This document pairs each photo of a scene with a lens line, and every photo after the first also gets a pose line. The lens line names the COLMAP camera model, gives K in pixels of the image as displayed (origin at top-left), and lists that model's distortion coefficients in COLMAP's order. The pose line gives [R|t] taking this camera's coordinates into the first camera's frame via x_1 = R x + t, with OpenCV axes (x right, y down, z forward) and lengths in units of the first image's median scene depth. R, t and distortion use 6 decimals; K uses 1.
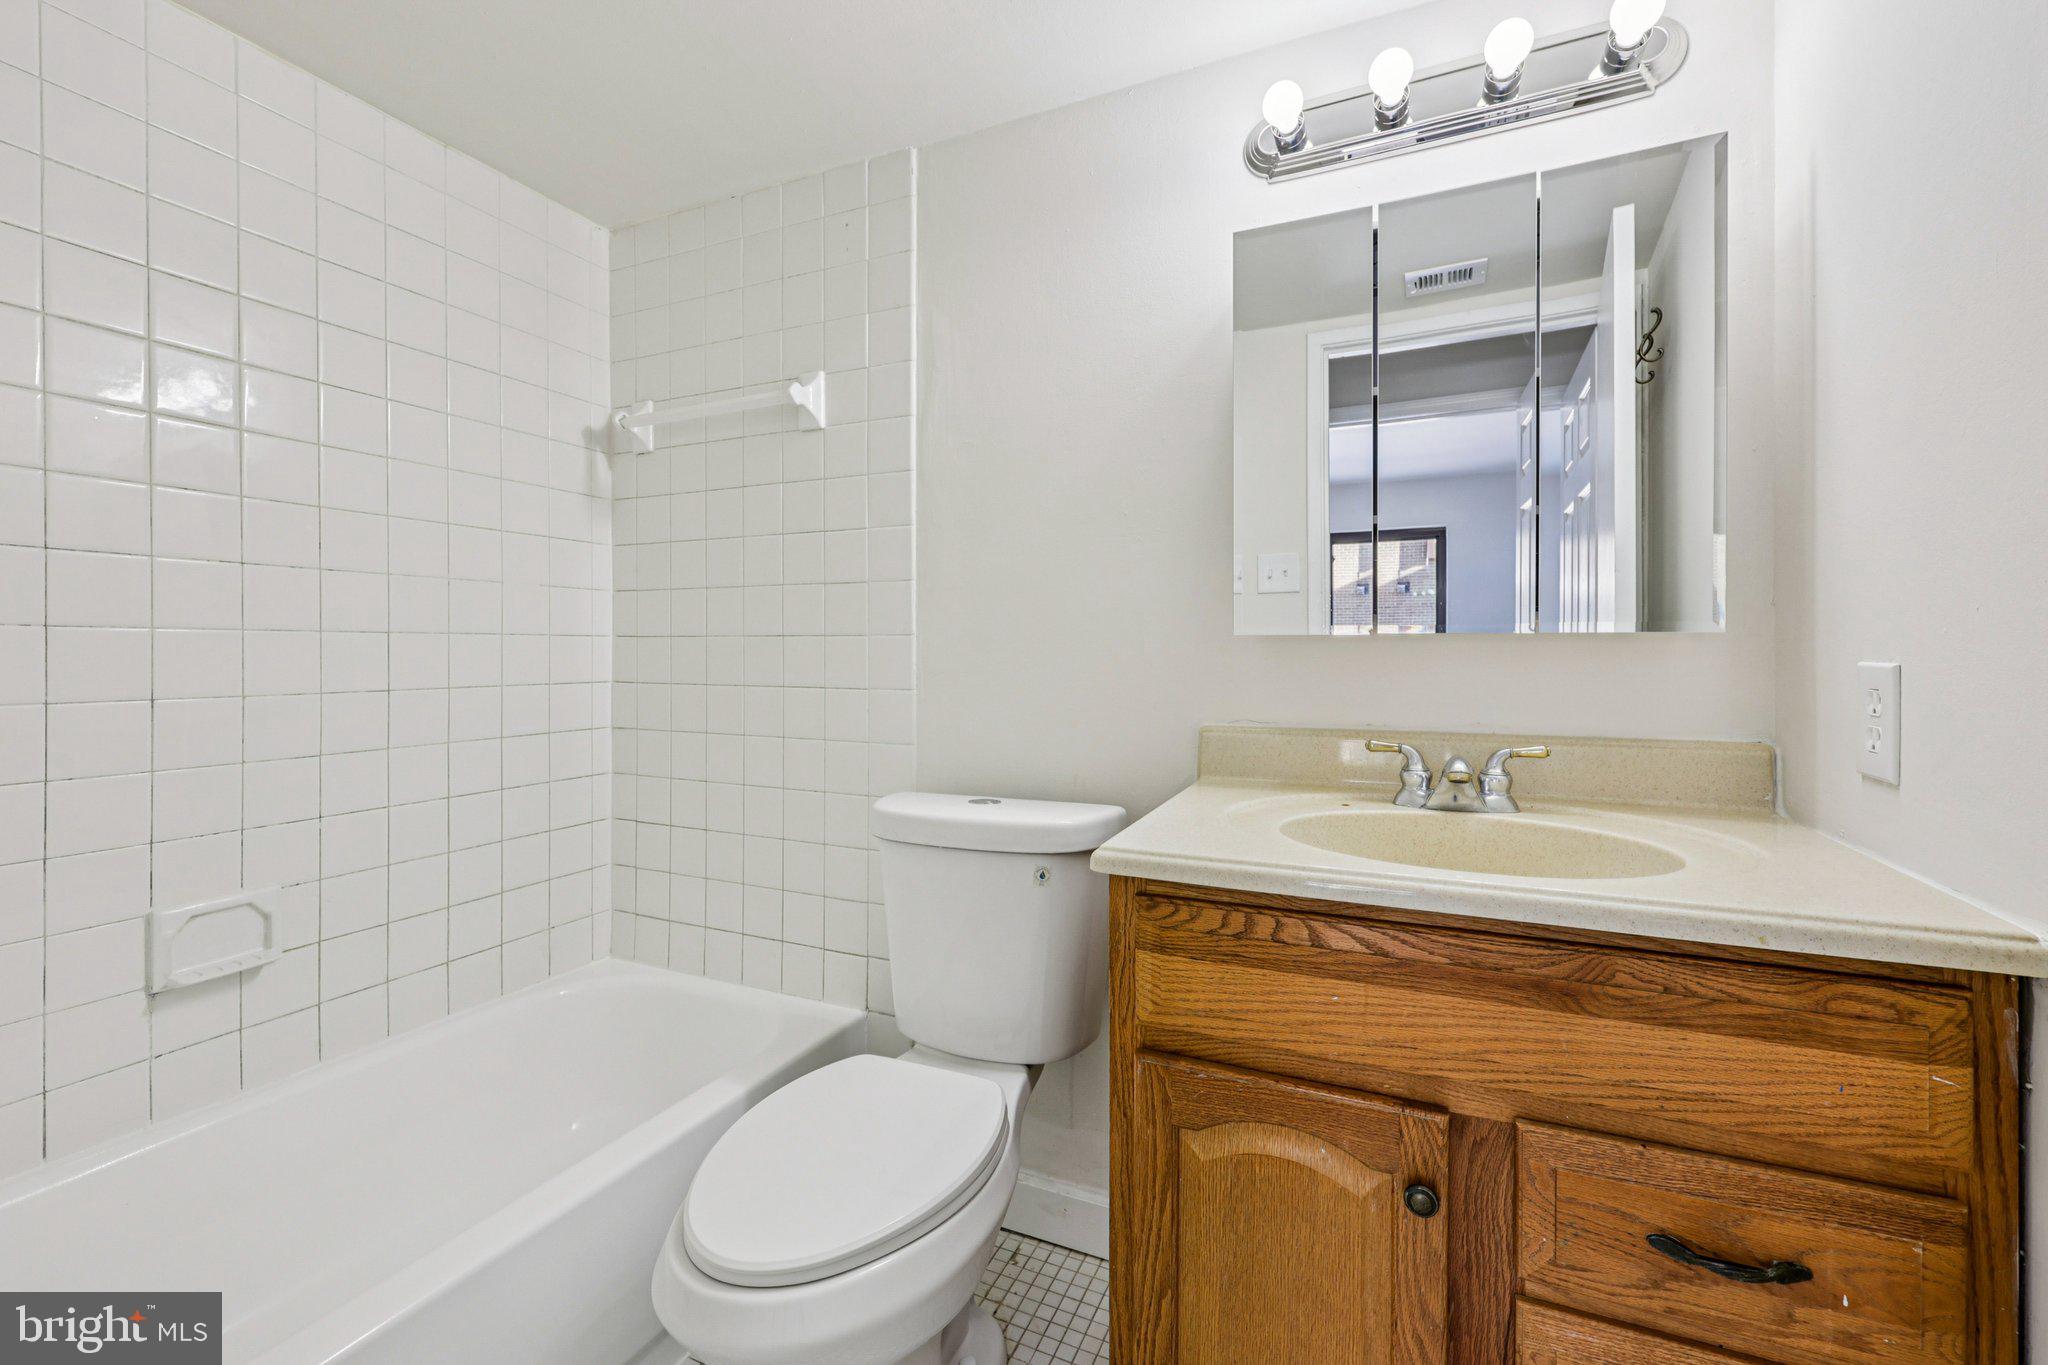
lens RADIAL K [[841.9, 0, 1021.4], [0, 841.9, 665.1], [0, 0, 1]] dist [0.001301, 0.000711]
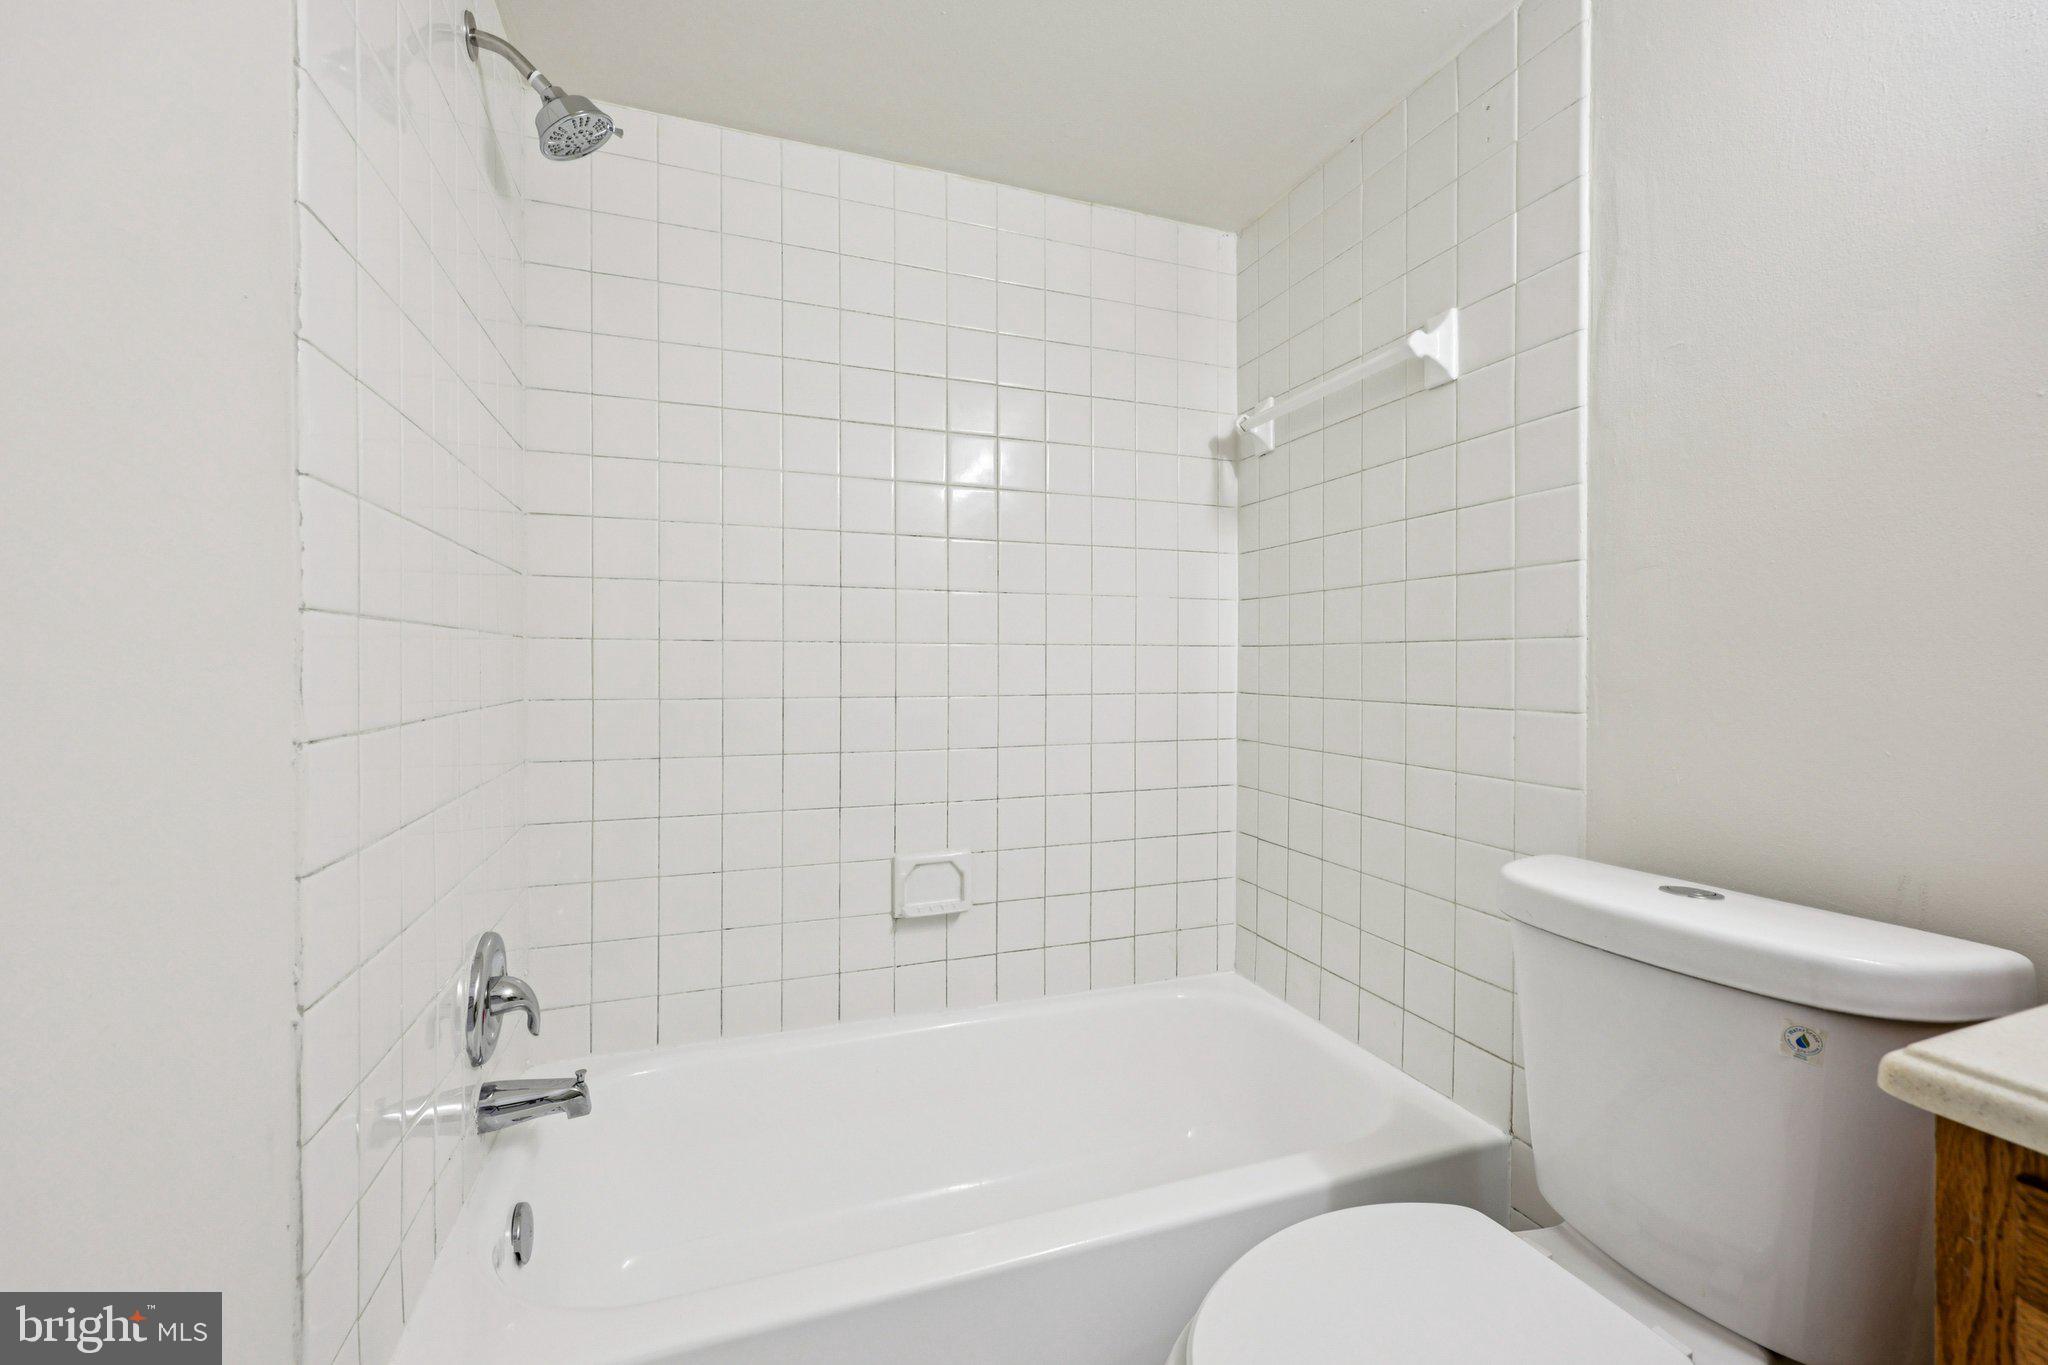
lens RADIAL K [[841.9, 0, 1032.8], [0, 841.9, 671.6], [0, 0, 1]] dist [0.001301, 0.000711]
pose [[0.711967, 0.007124, -0.702177, 0.041144], [-0.013409, 0.999904, -0.003452, 0.002393], [0.702085, 0.011874, 0.711994, 0.159349]]
